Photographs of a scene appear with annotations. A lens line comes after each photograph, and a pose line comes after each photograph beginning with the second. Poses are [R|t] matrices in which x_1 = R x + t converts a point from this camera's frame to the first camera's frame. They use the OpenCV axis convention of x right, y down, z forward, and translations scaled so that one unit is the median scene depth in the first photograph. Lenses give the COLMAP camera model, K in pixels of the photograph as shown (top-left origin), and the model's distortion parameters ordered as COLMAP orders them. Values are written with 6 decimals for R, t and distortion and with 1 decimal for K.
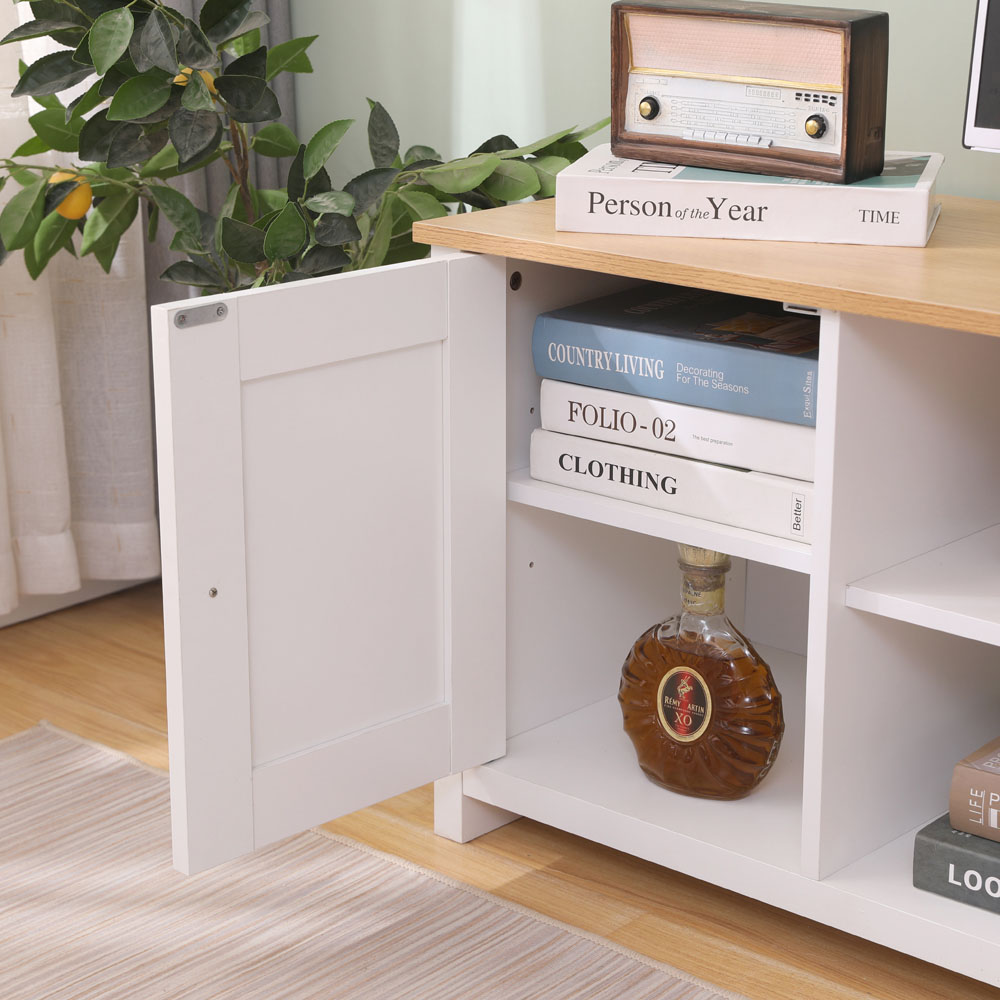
lens RADIAL K [[2409.2, 0, 466.8], [0, 2409.2, 467.5], [0, 0, 1]] dist [0.102532, 0.000000]
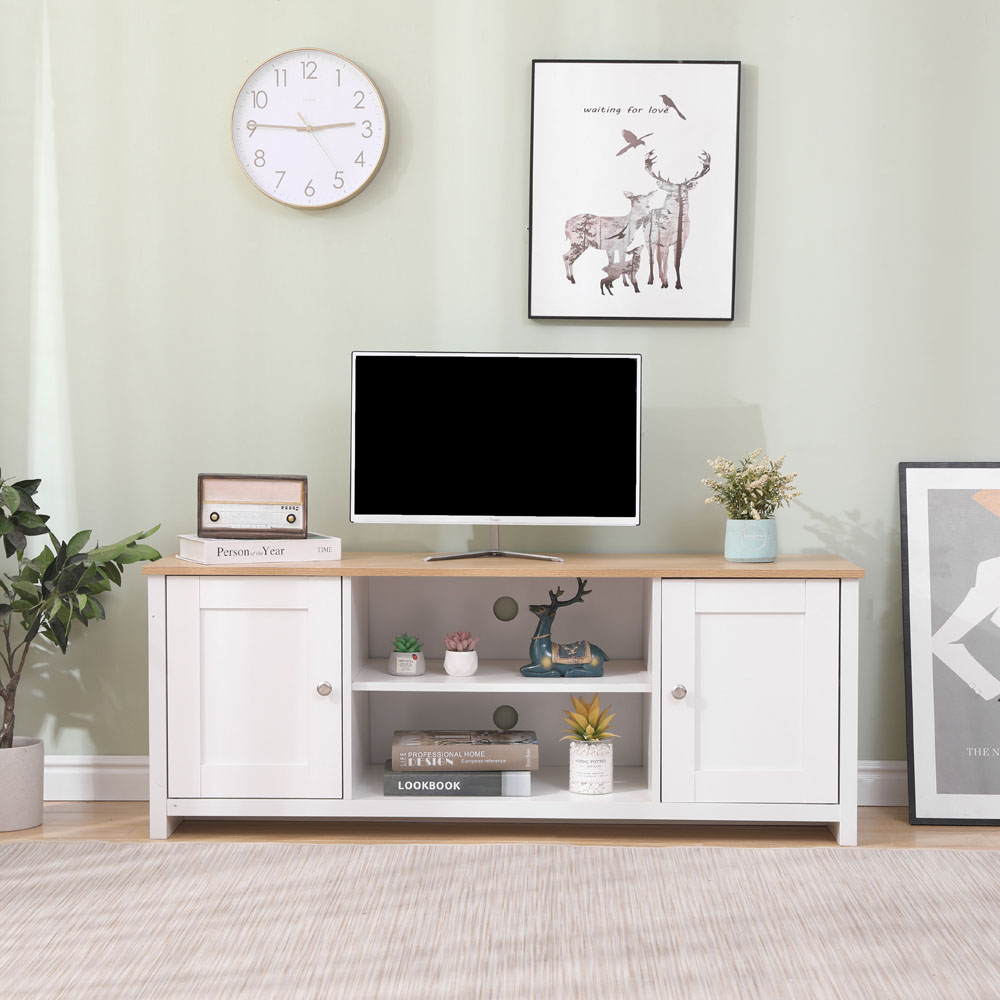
lens RADIAL K [[2103.7, 0, 501.0], [0, 2103.7, 505.2], [0, 0, 1]] dist [0.062776, 0.000000]
pose [[0.759446, -0.035565, 0.649597, -1.129336], [0.169077, 0.974984, -0.144288, 0.204812], [-0.628215, 0.219411, 0.746461, -0.811981]]
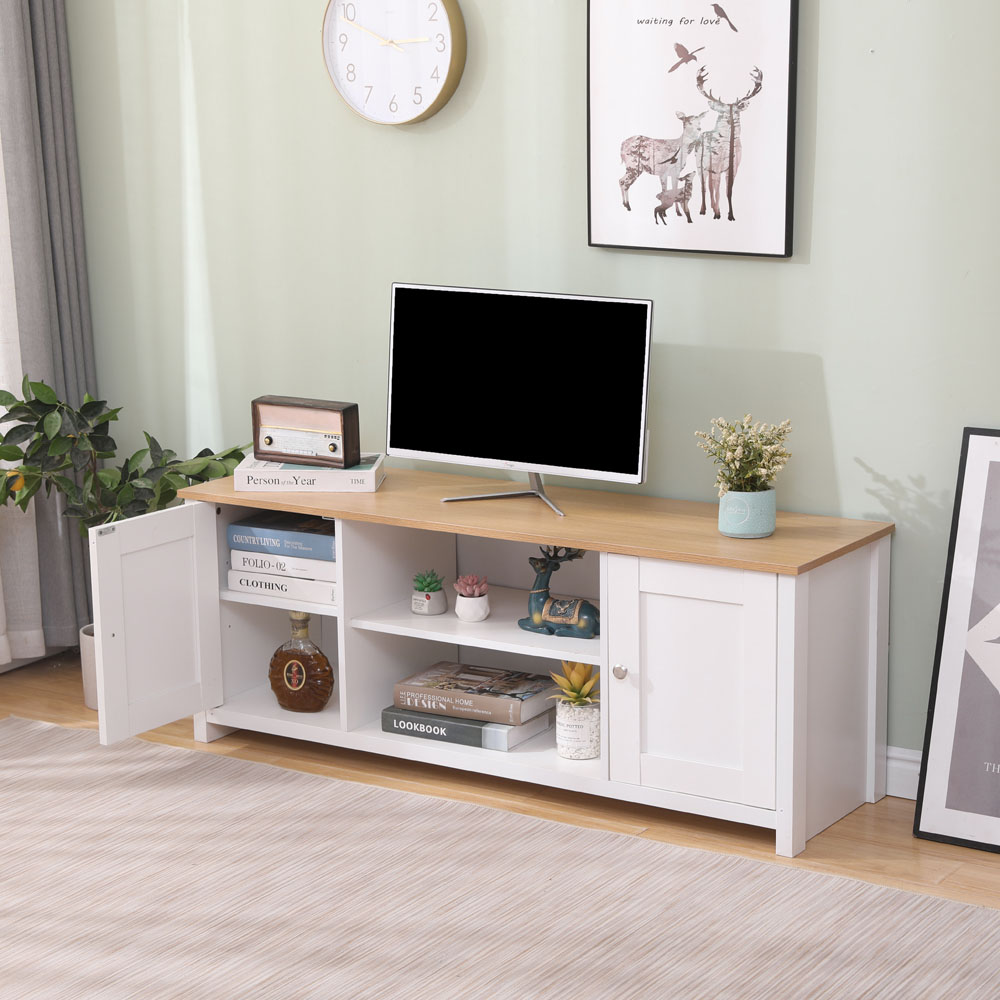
lens RADIAL K [[2409.2, 0, 503.3], [0, 2409.2, 502.9], [0, 0, 1]] dist [0.102532, 0.000000]
pose [[0.984900, -0.047244, 0.166553, -0.109294], [0.057546, 0.996681, -0.057580, 0.078054], [-0.163280, 0.066295, 0.984350, -1.567308]]
